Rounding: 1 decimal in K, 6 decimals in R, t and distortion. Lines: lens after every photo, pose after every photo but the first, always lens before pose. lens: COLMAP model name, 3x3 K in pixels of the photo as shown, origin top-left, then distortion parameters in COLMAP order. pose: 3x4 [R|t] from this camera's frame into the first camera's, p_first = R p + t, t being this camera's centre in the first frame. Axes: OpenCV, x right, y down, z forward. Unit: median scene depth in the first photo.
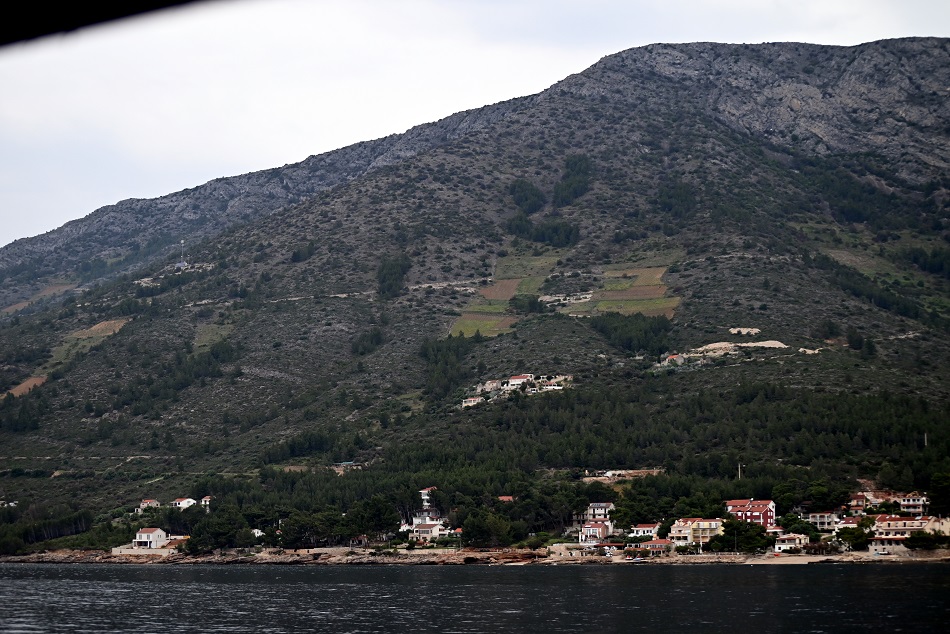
lens RADIAL K [[1898.1, 0, 475.0], [0, 1898.1, 317.0], [0, 0, 1]] dist [-0.078030, -0.305700]
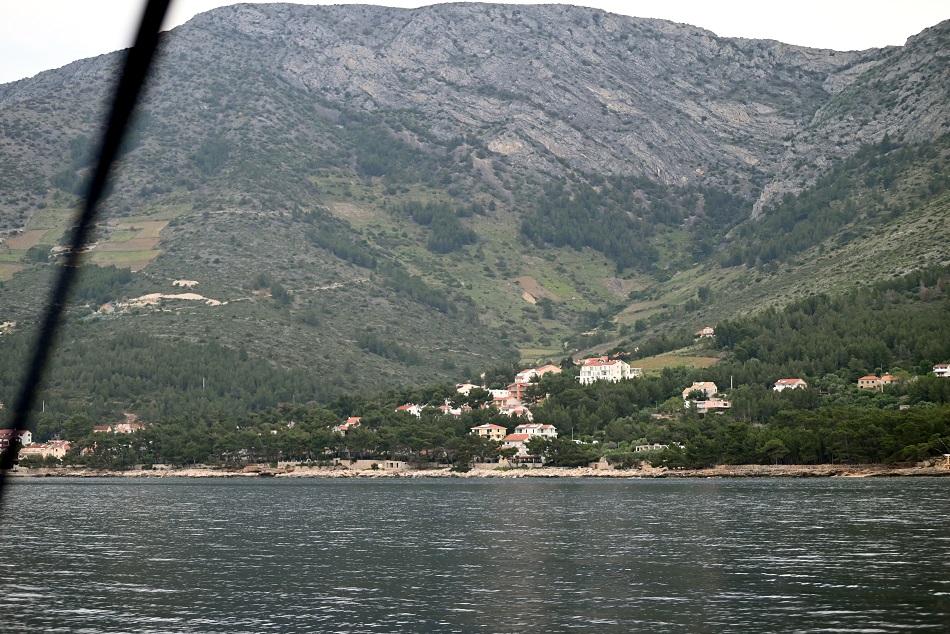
lens RADIAL K [[2077.6, 0, 475.0], [0, 2077.6, 317.0], [0, 0, 1]] dist [-0.151818, -0.028116]
pose [[0.998683, 0.005461, 0.051009, 0.184721], [-0.008166, 0.998563, 0.052958, -0.029957], [-0.050646, -0.053305, 0.997293, -0.224109]]
